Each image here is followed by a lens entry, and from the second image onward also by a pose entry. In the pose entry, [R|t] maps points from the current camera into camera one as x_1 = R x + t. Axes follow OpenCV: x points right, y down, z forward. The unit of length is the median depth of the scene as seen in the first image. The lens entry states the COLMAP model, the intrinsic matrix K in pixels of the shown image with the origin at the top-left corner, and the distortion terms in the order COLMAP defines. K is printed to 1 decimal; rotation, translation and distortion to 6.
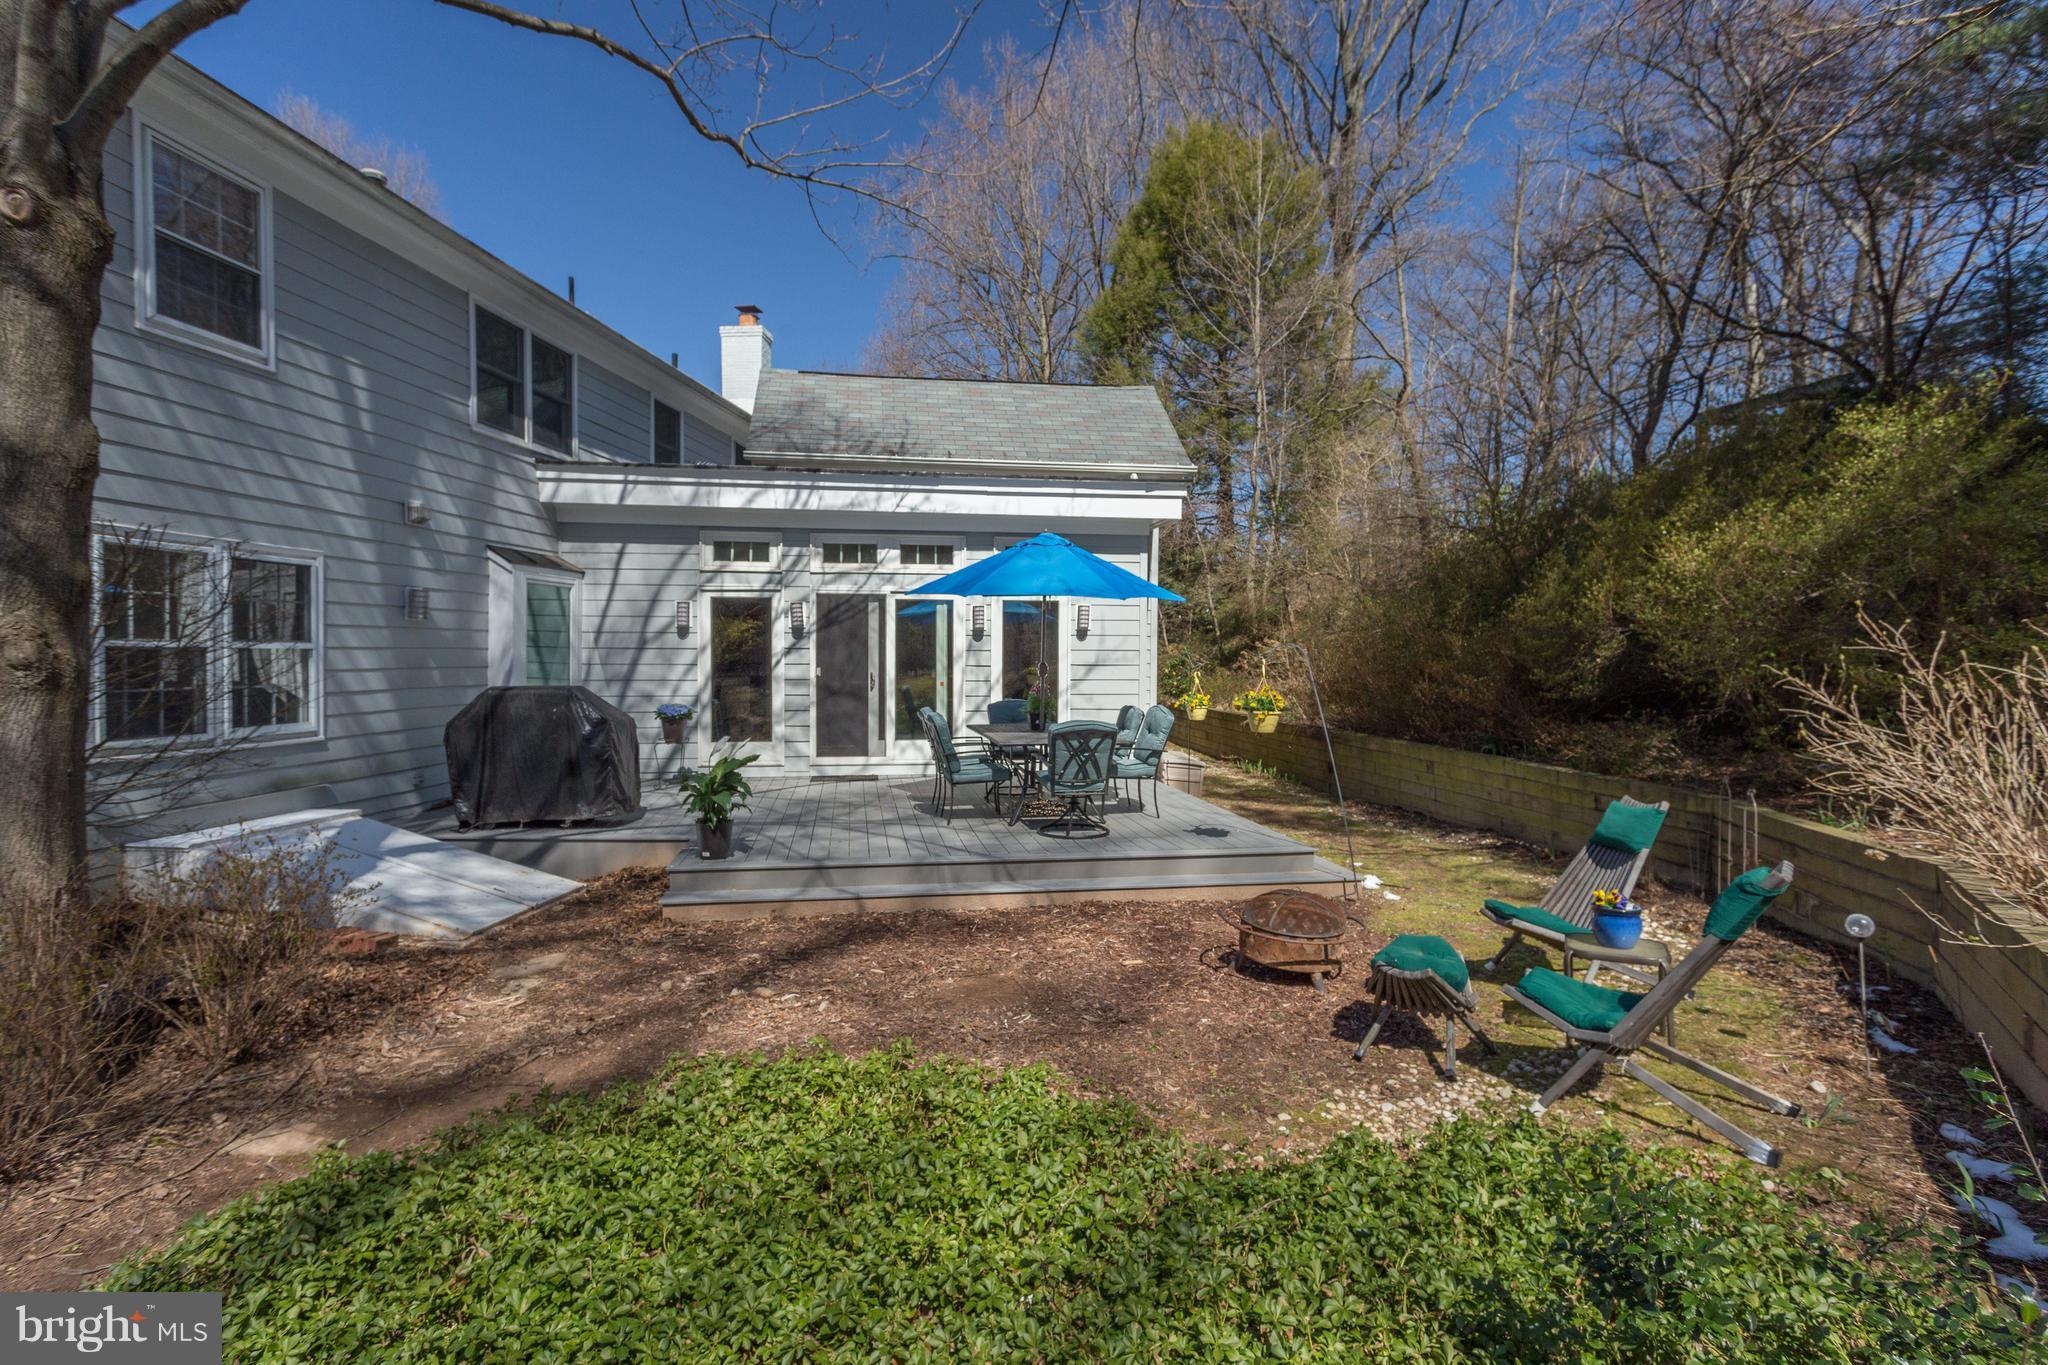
lens RADIAL K [[1014.0, 0, 985.4], [0, 1014.0, 674.0], [0, 0, 1]] dist [-0.000009, 0.000073]
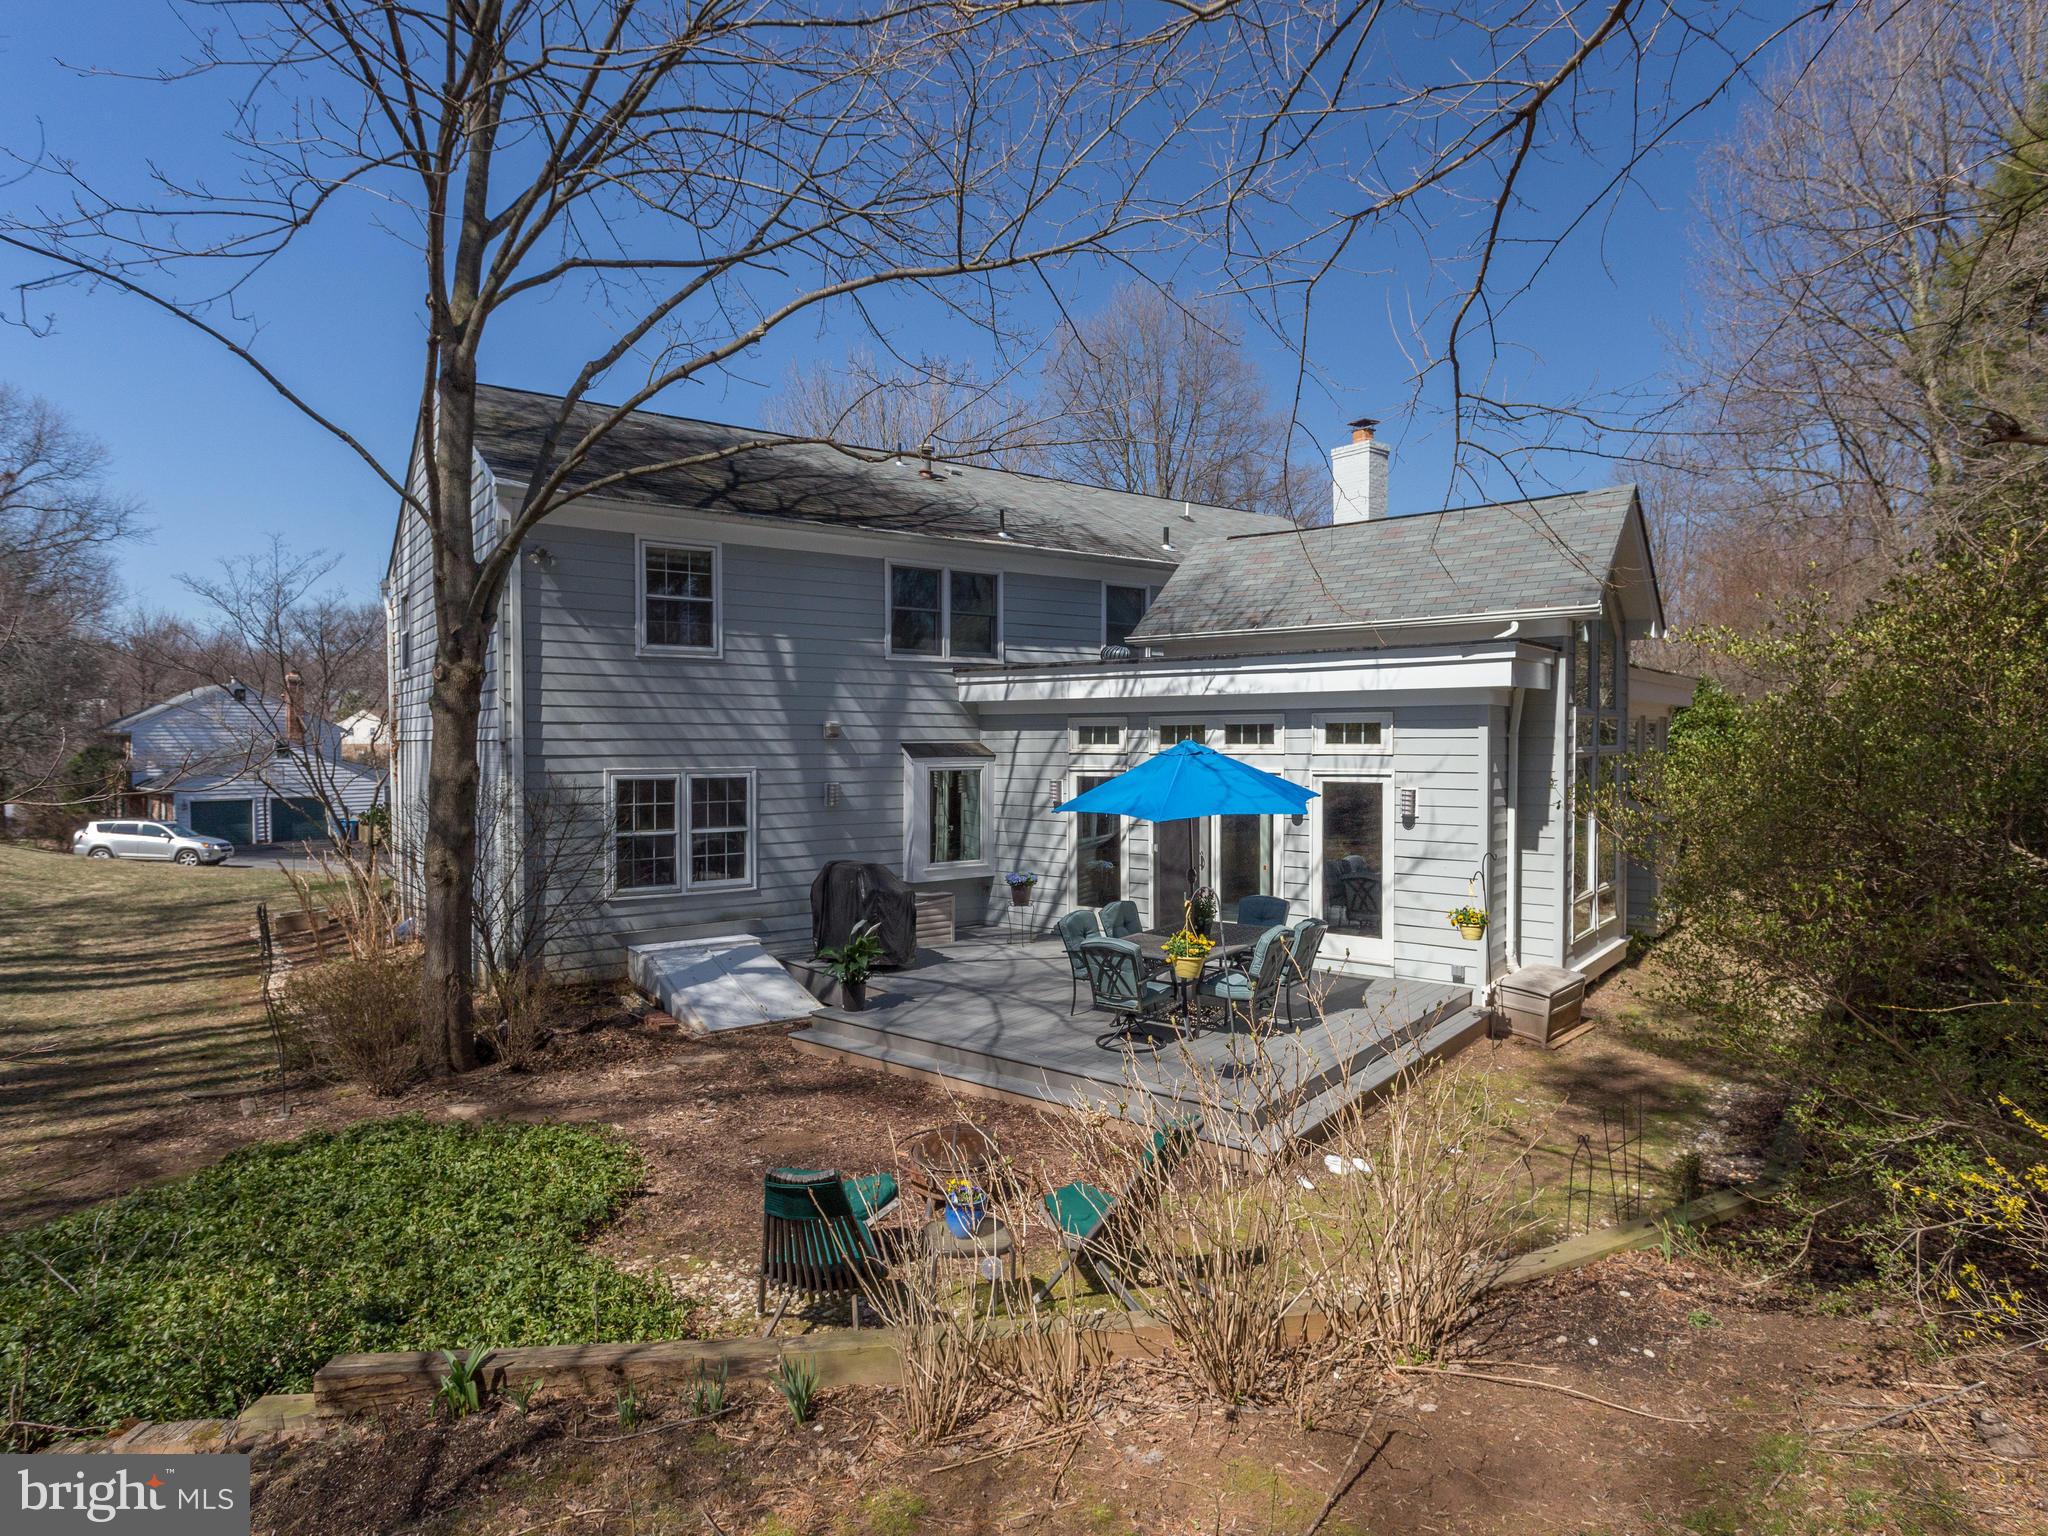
lens RADIAL K [[1194.1, 0, 1021.3], [0, 1194.1, 753.5], [0, 0, 1]] dist [-0.022819, 0.000016]
pose [[0.651736, 0.006772, -0.758415, 0.704346], [-0.004555, 0.999977, 0.005015, -0.109425], [0.758432, 0.000186, 0.651752, 0.092981]]
